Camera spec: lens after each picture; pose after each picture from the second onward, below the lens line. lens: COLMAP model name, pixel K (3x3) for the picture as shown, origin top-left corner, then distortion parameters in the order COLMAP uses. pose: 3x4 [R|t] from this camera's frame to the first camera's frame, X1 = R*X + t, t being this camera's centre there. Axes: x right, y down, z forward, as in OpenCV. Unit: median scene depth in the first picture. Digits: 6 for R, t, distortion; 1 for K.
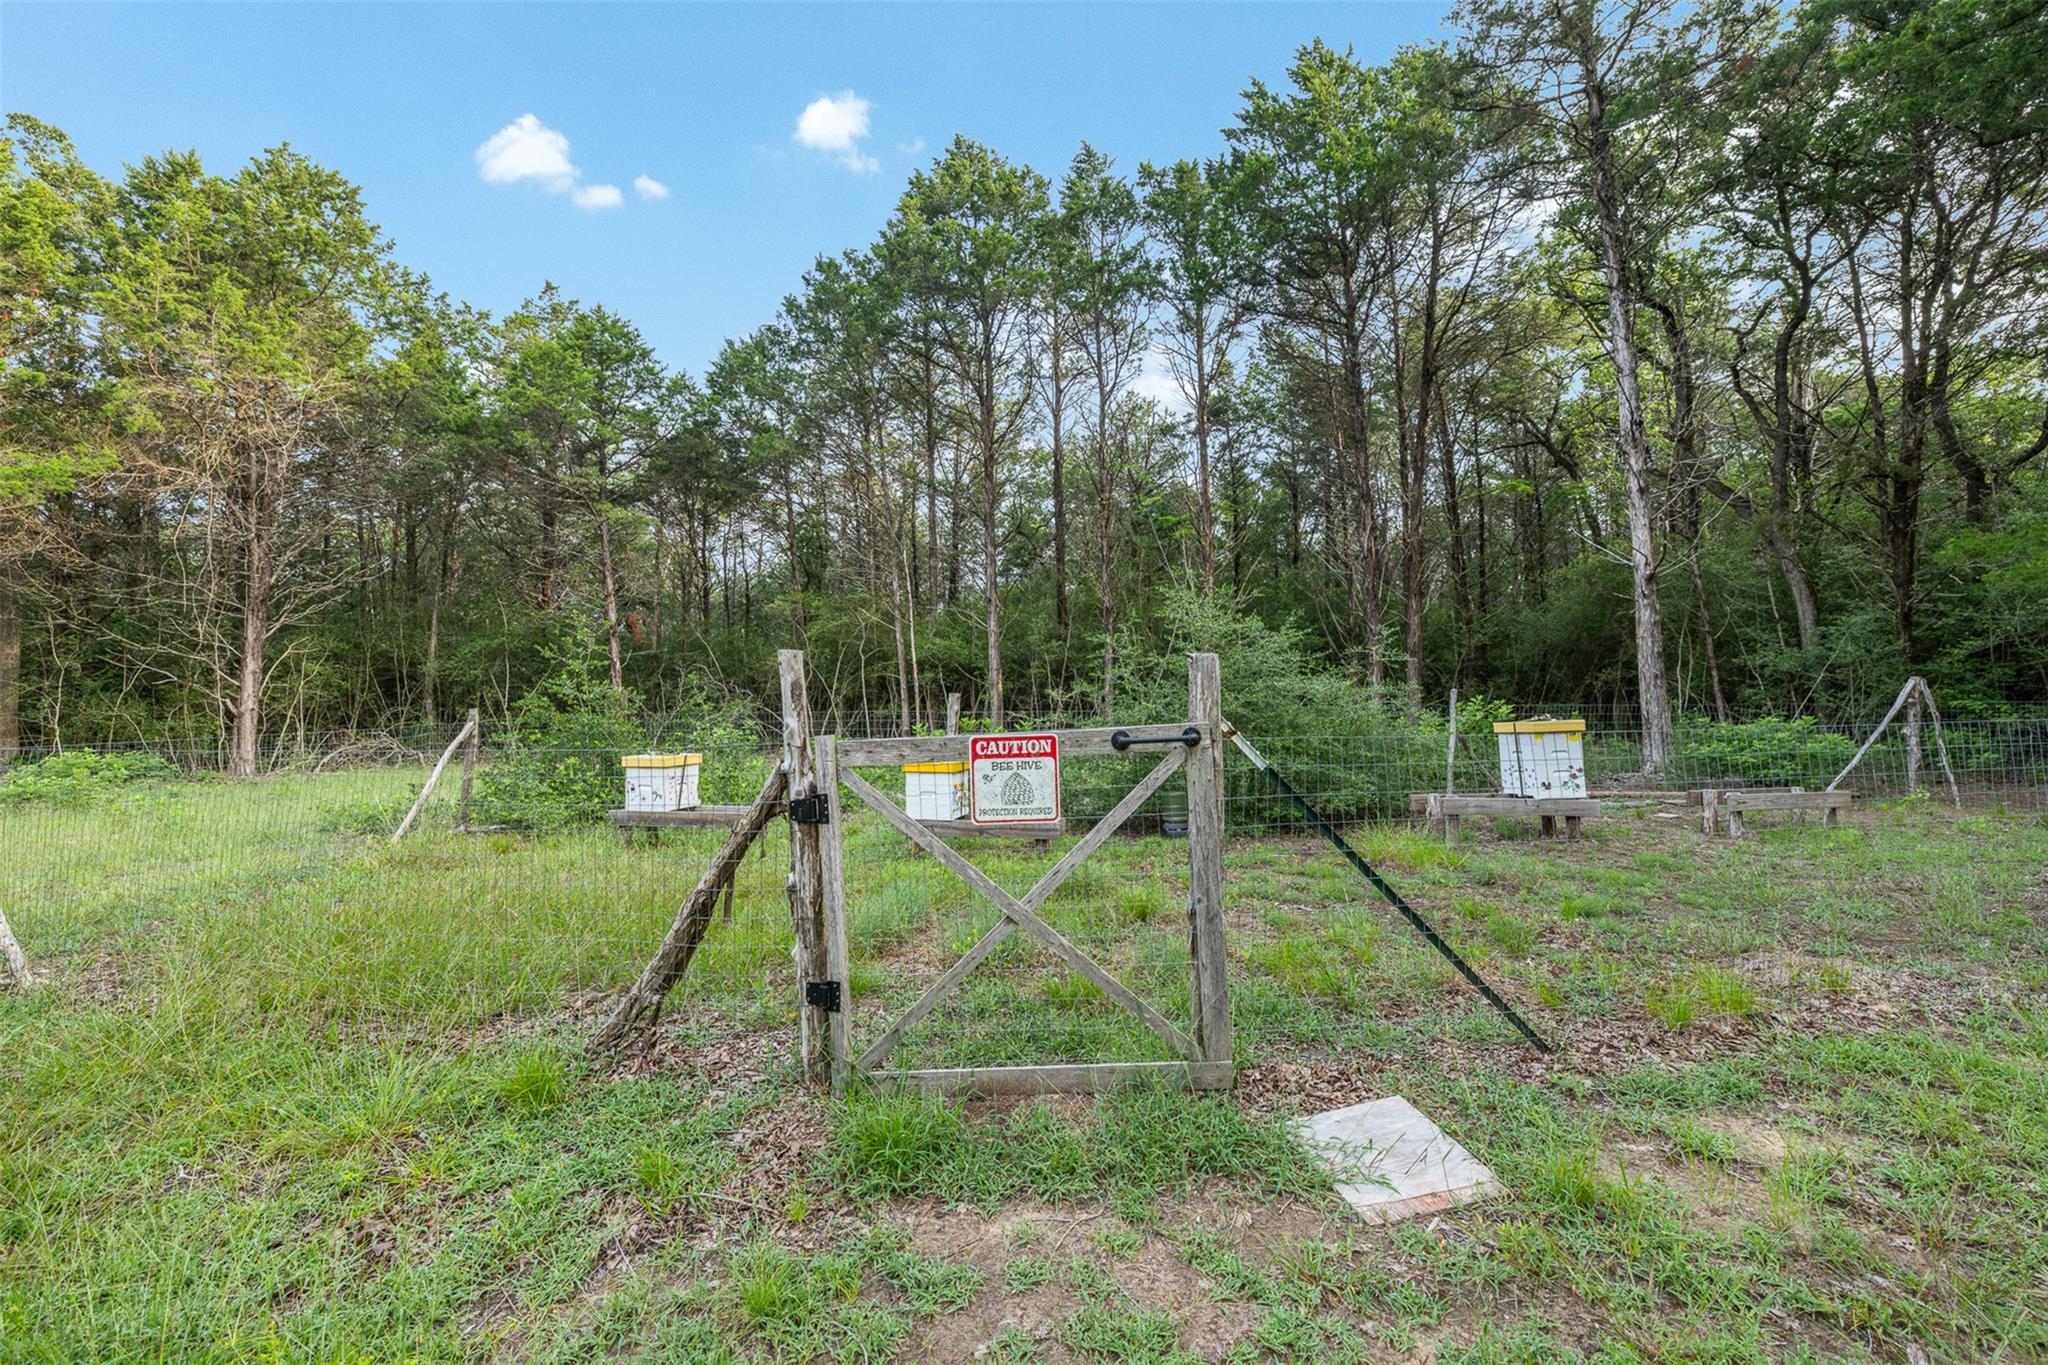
lens RADIAL K [[859.1, 0, 1020.4], [0, 859.1, 673.4], [0, 0, 1]] dist [0.002024, 0.000262]
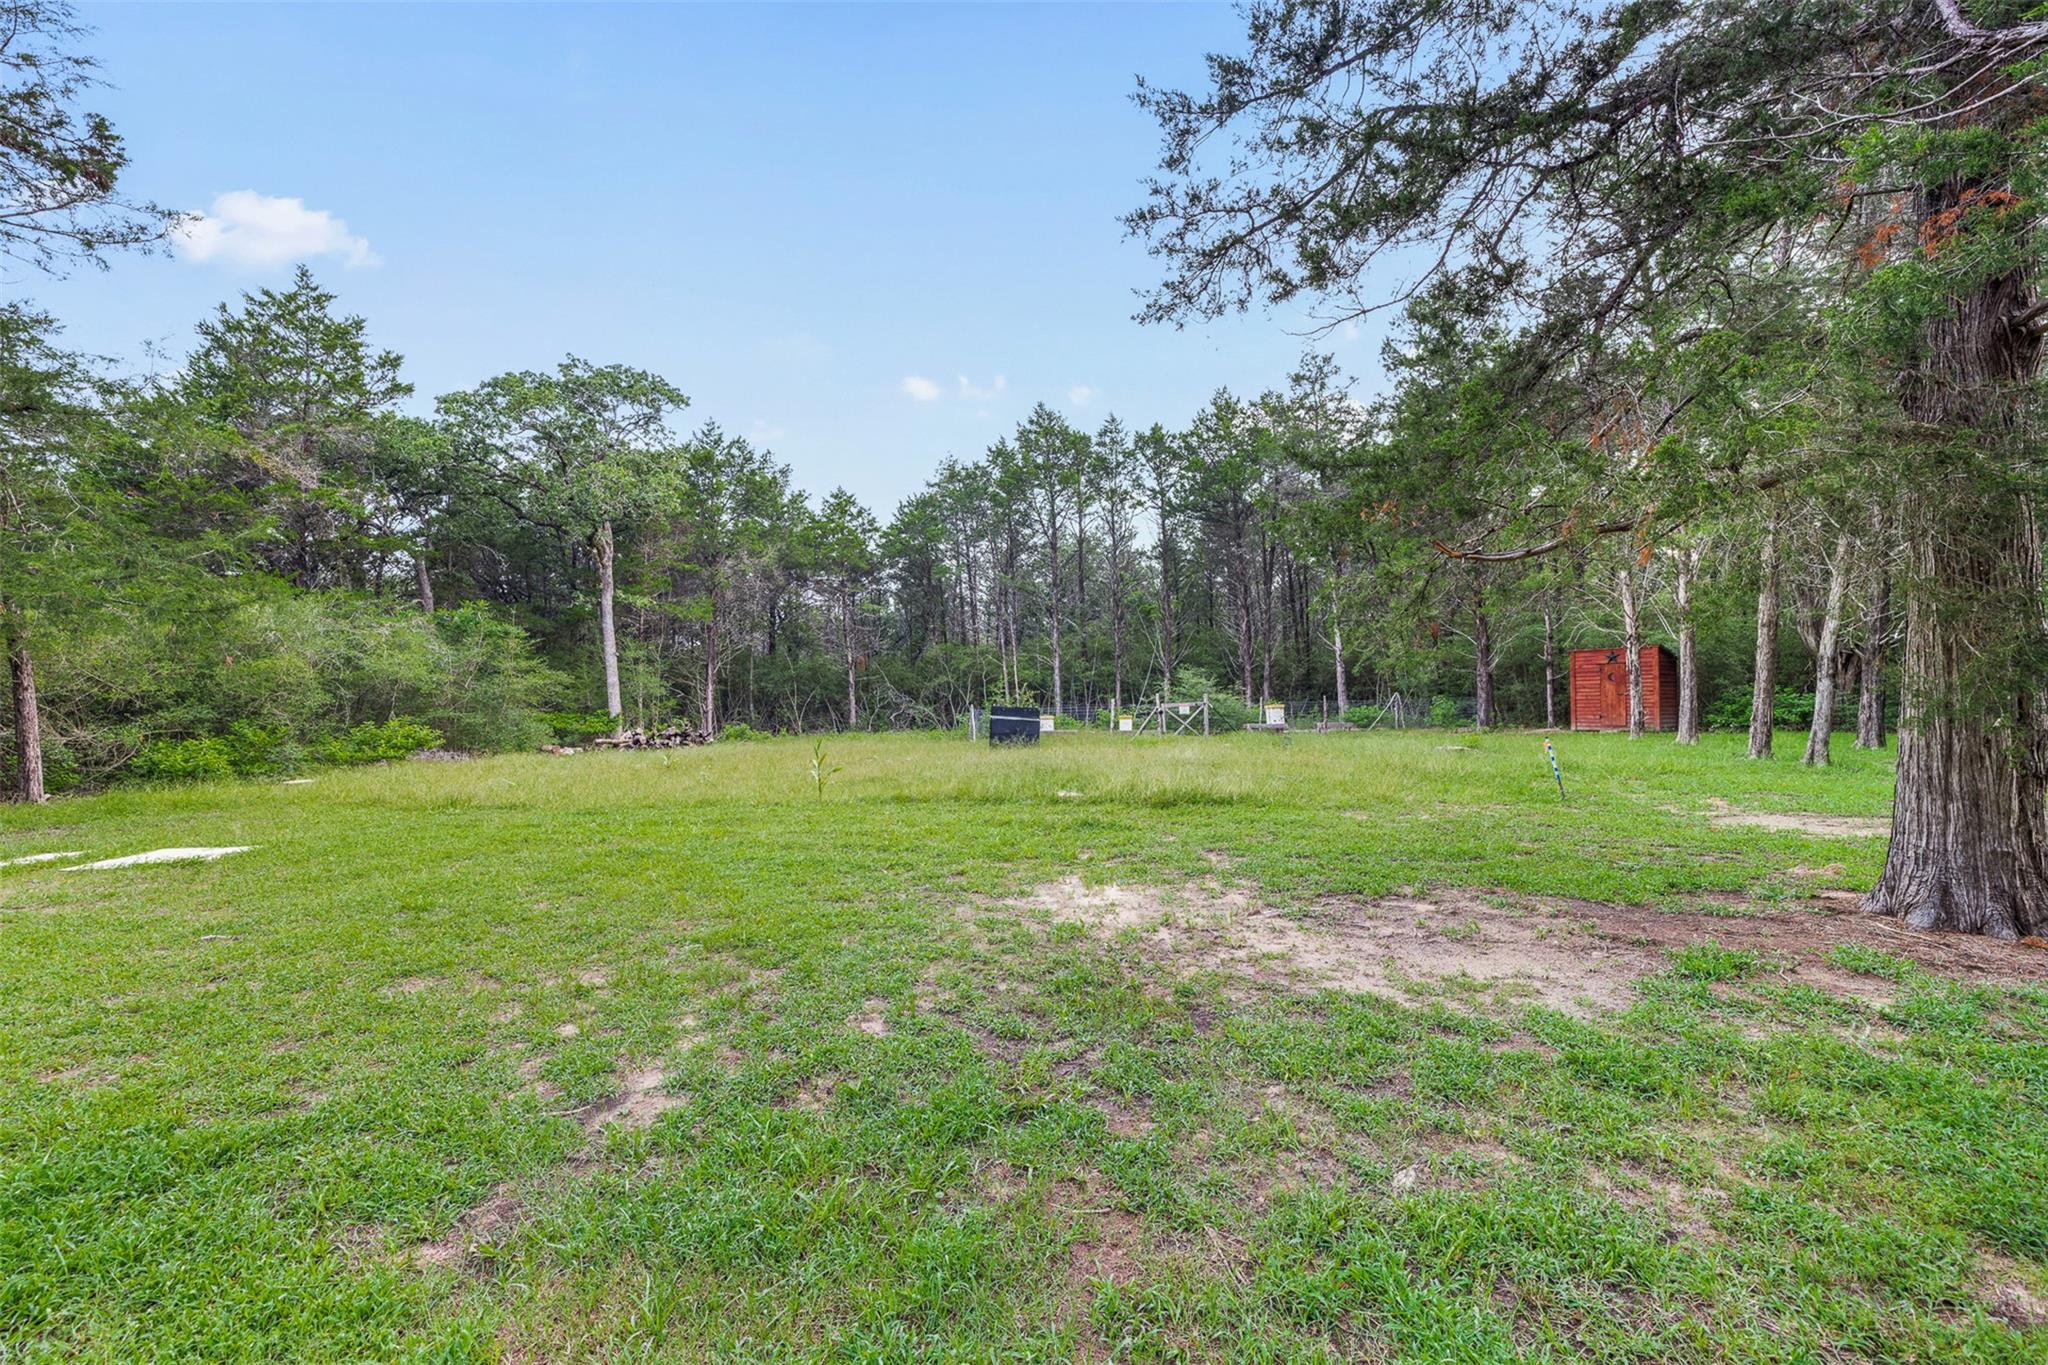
lens RADIAL K [[859.1, 0, 1020.4], [0, 859.1, 673.4], [0, 0, 1]] dist [0.002024, 0.000262]
pose [[0.993985, 0.013132, 0.108722, -0.317907], [-0.012189, 0.999882, -0.009335, -0.014642], [-0.108832, 0.007954, 0.994028, -0.873133]]
